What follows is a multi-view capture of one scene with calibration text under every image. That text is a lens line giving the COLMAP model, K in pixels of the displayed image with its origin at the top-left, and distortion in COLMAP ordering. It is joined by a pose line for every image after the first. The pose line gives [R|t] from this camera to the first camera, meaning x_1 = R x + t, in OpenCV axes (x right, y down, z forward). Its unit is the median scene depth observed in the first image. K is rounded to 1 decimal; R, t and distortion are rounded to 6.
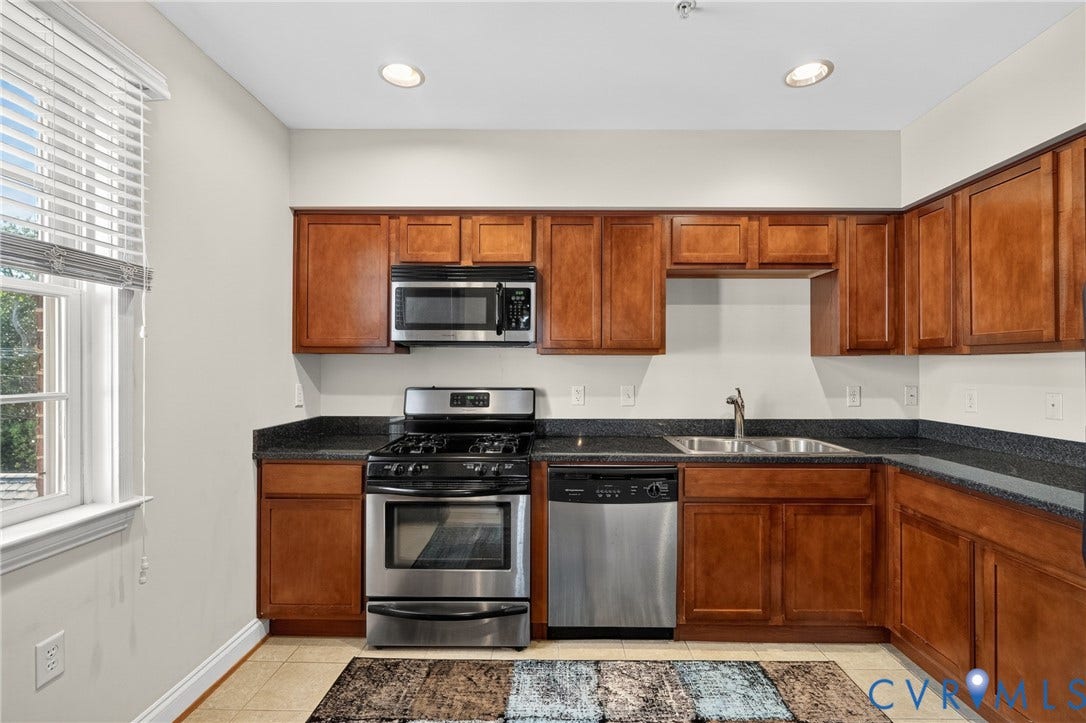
lens RADIAL K [[487.5, 0, 545.7], [0, 487.5, 360.7], [0, 0, 1]] dist [-0.009472, 0.003799]
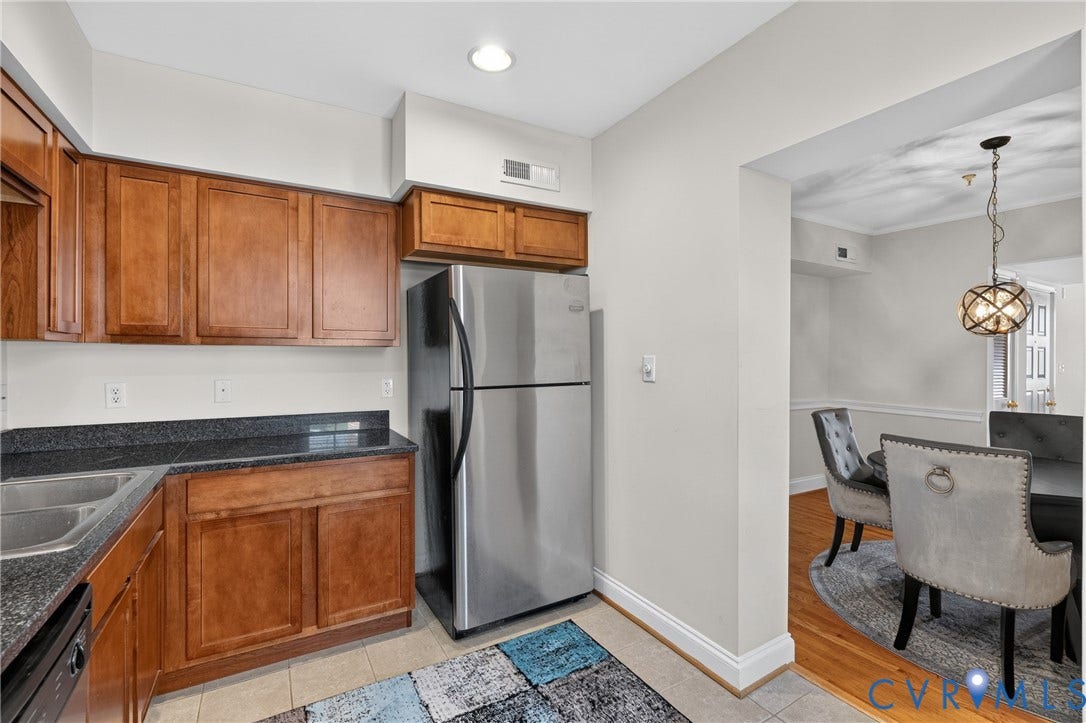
lens RADIAL K [[487.5, 0, 544.2], [0, 487.5, 359.1], [0, 0, 1]] dist [-0.009472, 0.003799]
pose [[-0.509609, -0.003868, 0.860397, -0.290247], [-0.010981, 0.999938, -0.002009, 0.008442], [-0.860336, -0.010471, -0.509620, 0.755085]]
